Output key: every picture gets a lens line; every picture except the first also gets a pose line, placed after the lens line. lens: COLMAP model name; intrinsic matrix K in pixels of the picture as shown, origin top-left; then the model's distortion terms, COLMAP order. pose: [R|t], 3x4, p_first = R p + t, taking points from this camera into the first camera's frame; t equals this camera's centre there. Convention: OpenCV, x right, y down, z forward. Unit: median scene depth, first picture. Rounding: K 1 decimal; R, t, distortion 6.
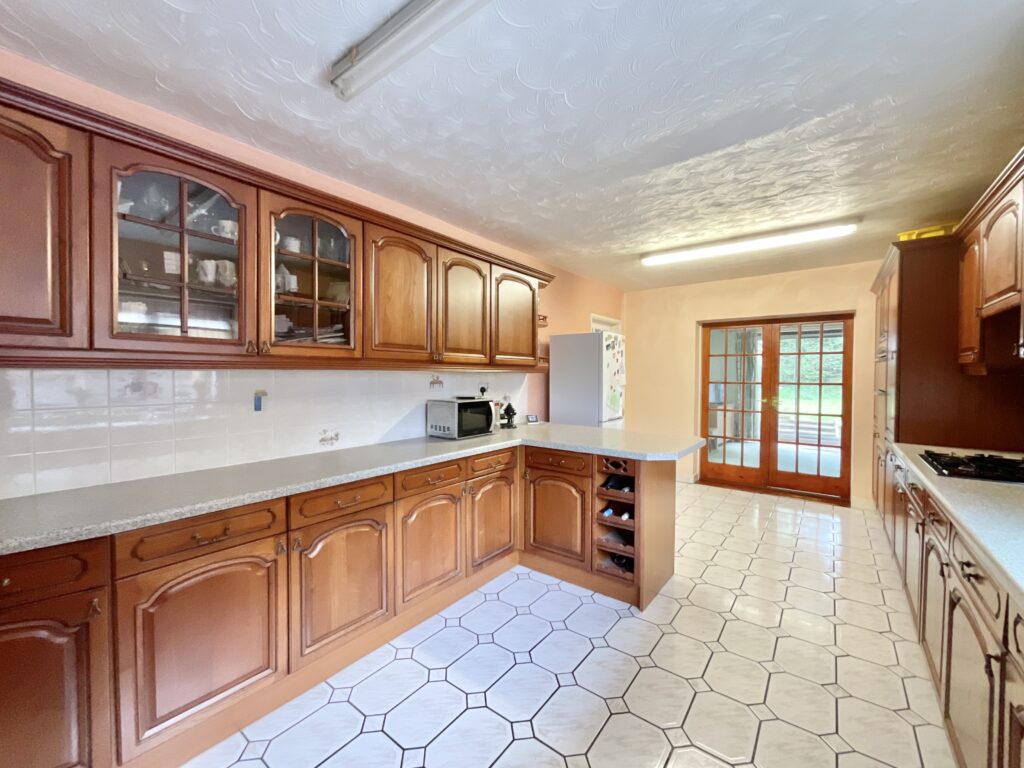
lens RADIAL K [[416.5, 0, 510.1], [0, 416.5, 381.9], [0, 0, 1]] dist [-0.002362, -0.000535]
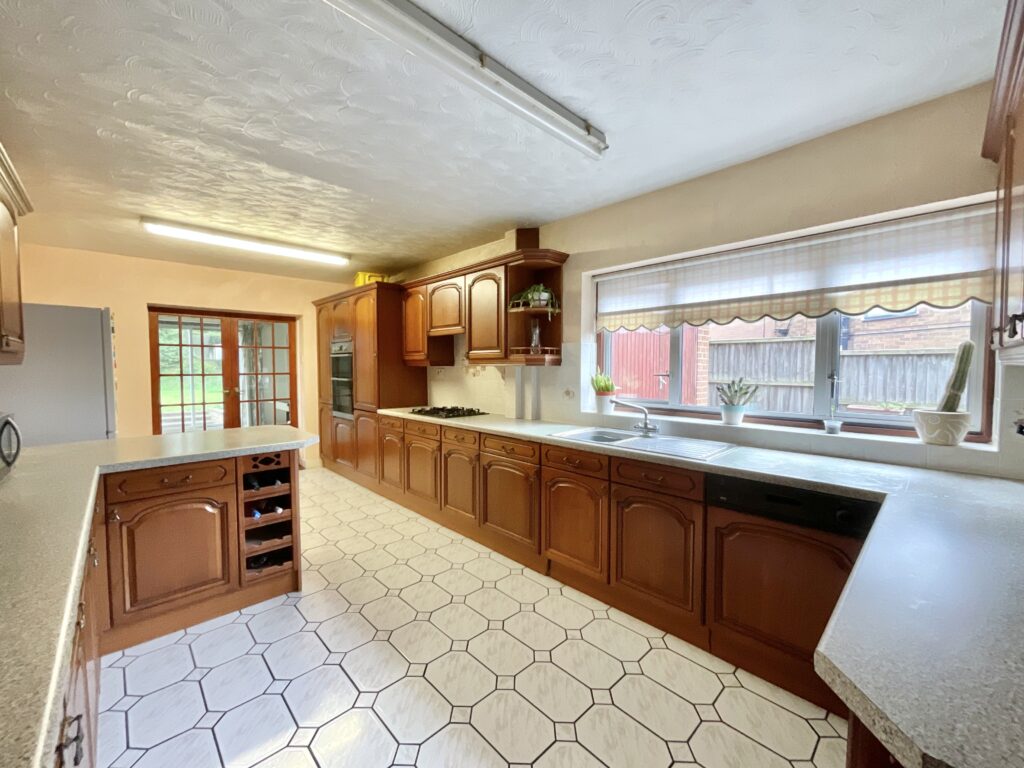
lens RADIAL K [[416.5, 0, 509.8], [0, 416.5, 383.3], [0, 0, 1]] dist [-0.002362, -0.000535]
pose [[0.149398, -0.044961, 0.987754, -0.545161], [0.019043, 0.998911, 0.042589, -0.009946], [-0.988594, 0.012447, 0.150091, 0.269256]]
